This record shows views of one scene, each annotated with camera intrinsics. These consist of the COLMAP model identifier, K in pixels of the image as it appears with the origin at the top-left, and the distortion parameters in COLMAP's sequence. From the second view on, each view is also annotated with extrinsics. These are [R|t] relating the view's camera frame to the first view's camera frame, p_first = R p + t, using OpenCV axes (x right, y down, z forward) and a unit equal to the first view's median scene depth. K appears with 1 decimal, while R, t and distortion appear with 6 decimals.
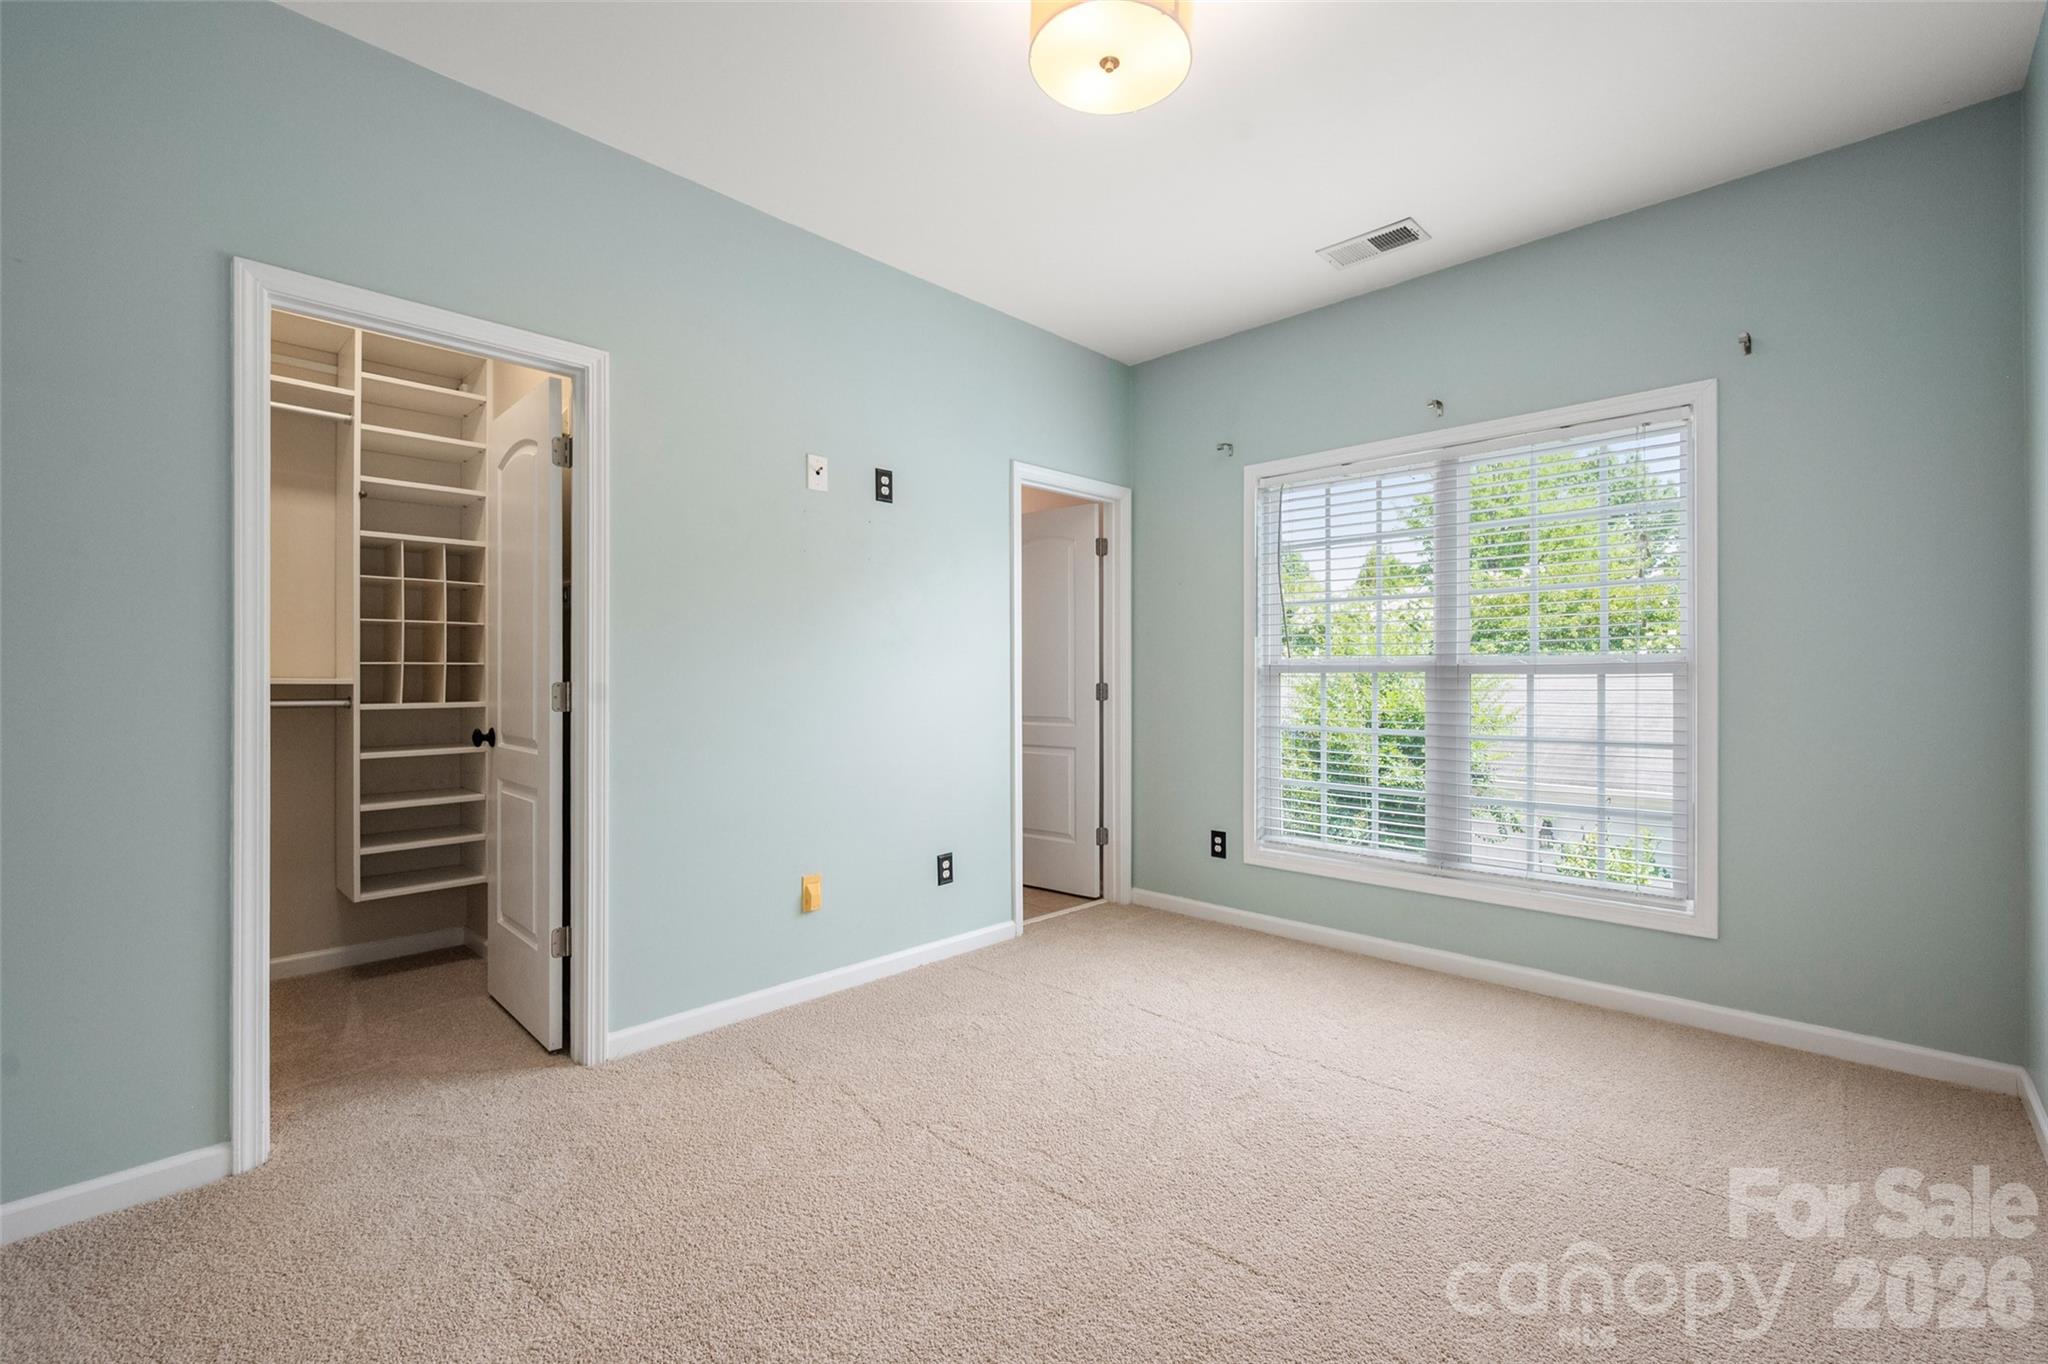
lens RADIAL K [[880.1, 0, 1008.4], [0, 880.1, 675.7], [0, 0, 1]] dist [0.004735, 0.000178]
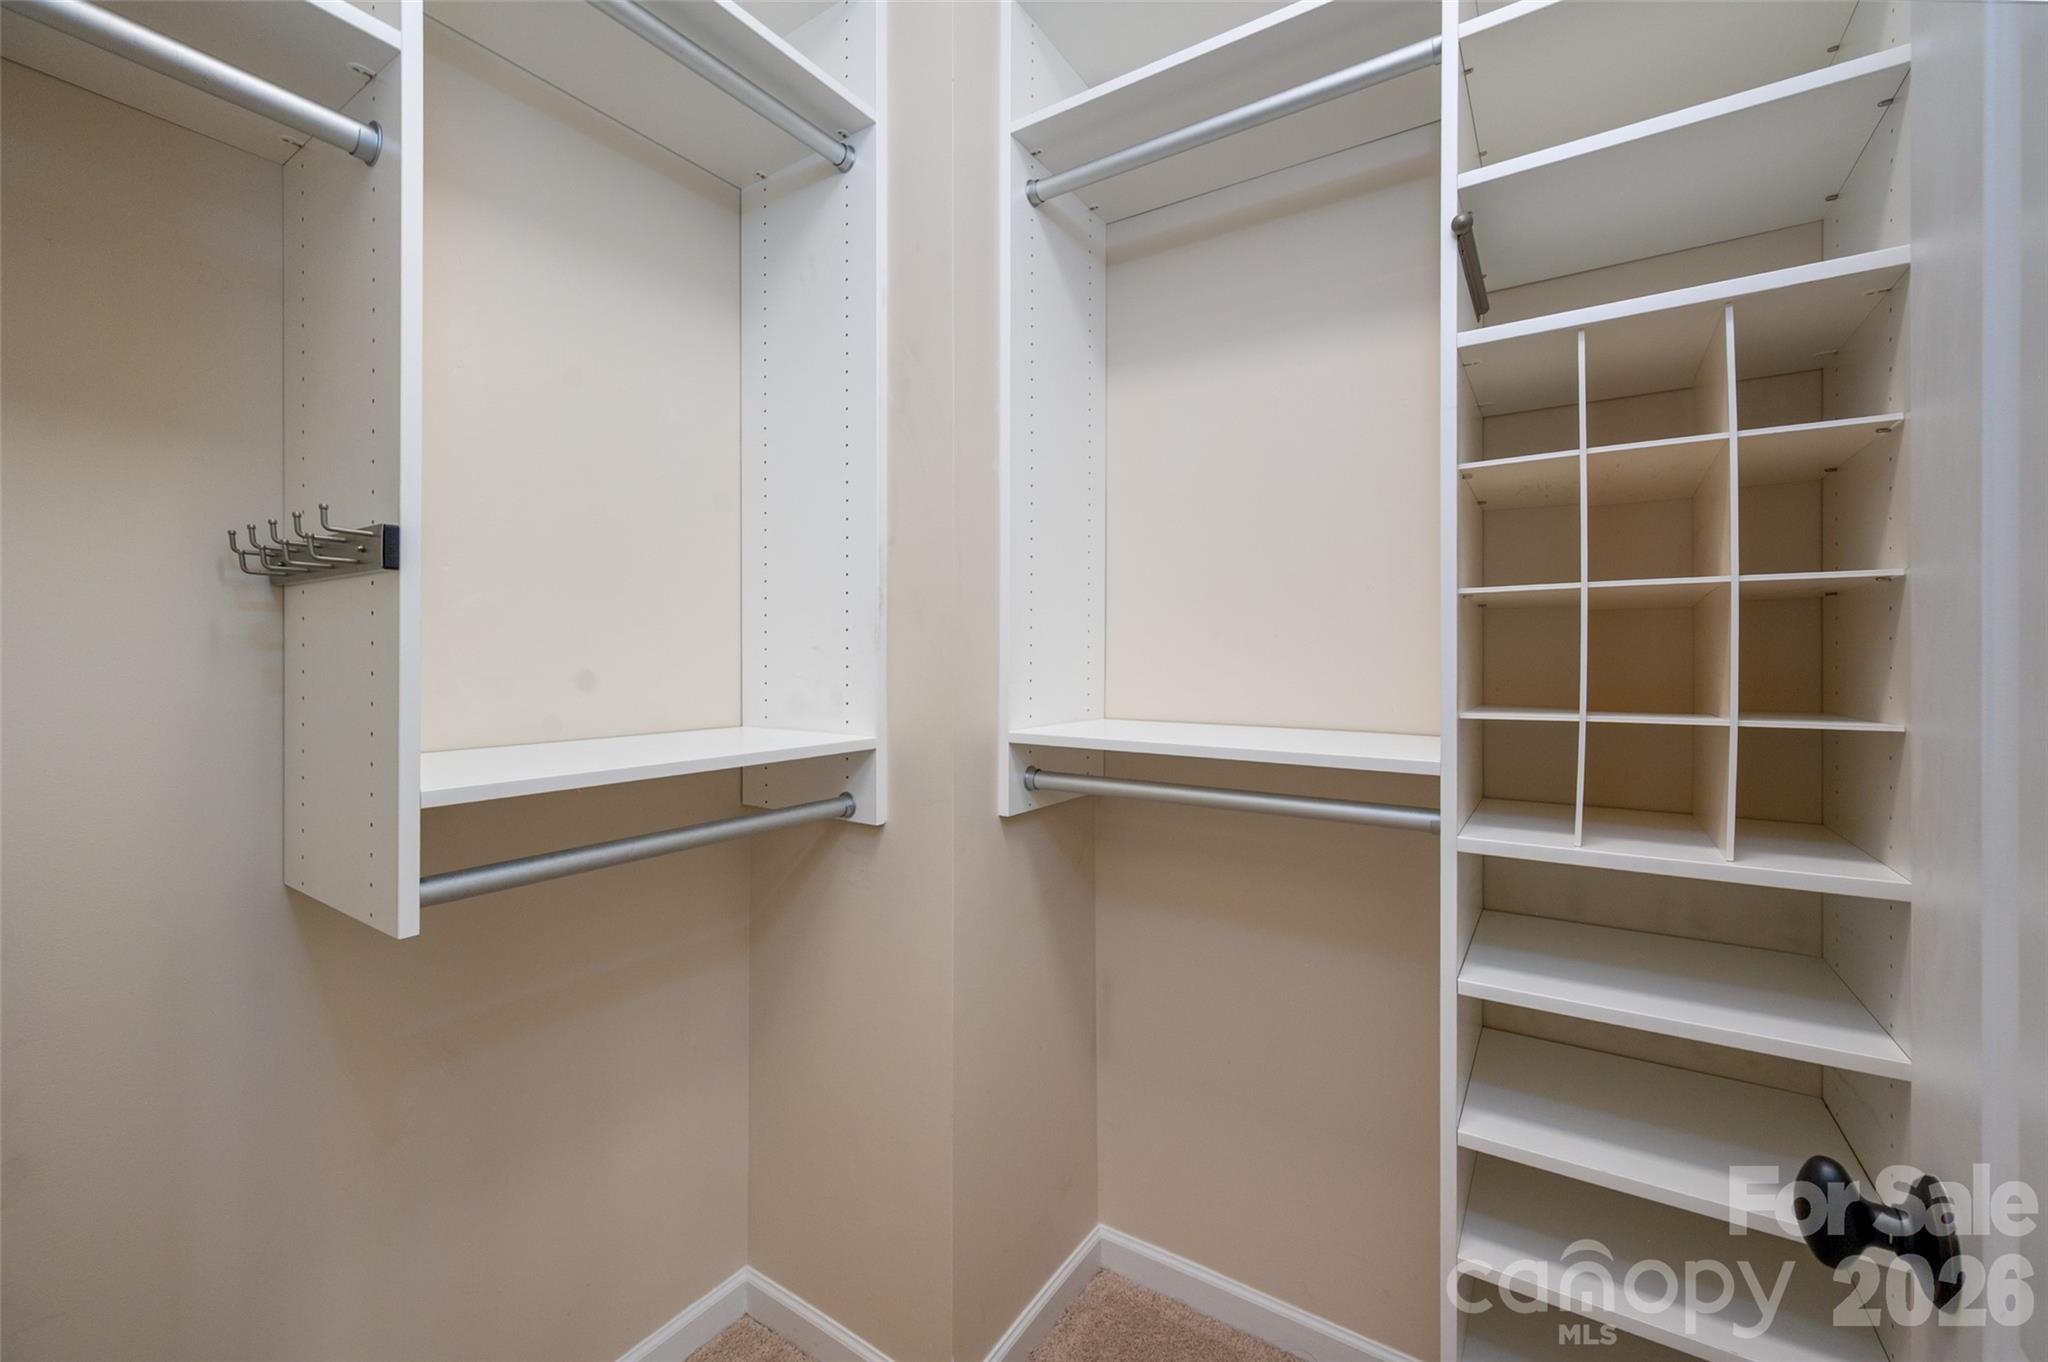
lens RADIAL K [[823.3, 0, 1012.9], [0, 823.3, 666.9], [0, 0, 1]] dist [0.003877, 0.000224]
pose [[0.194129, 0.001862, -0.980974, -0.208072], [-0.004829, 0.999988, 0.000943, -0.015103], [0.980964, 0.004554, 0.194135, 0.354382]]
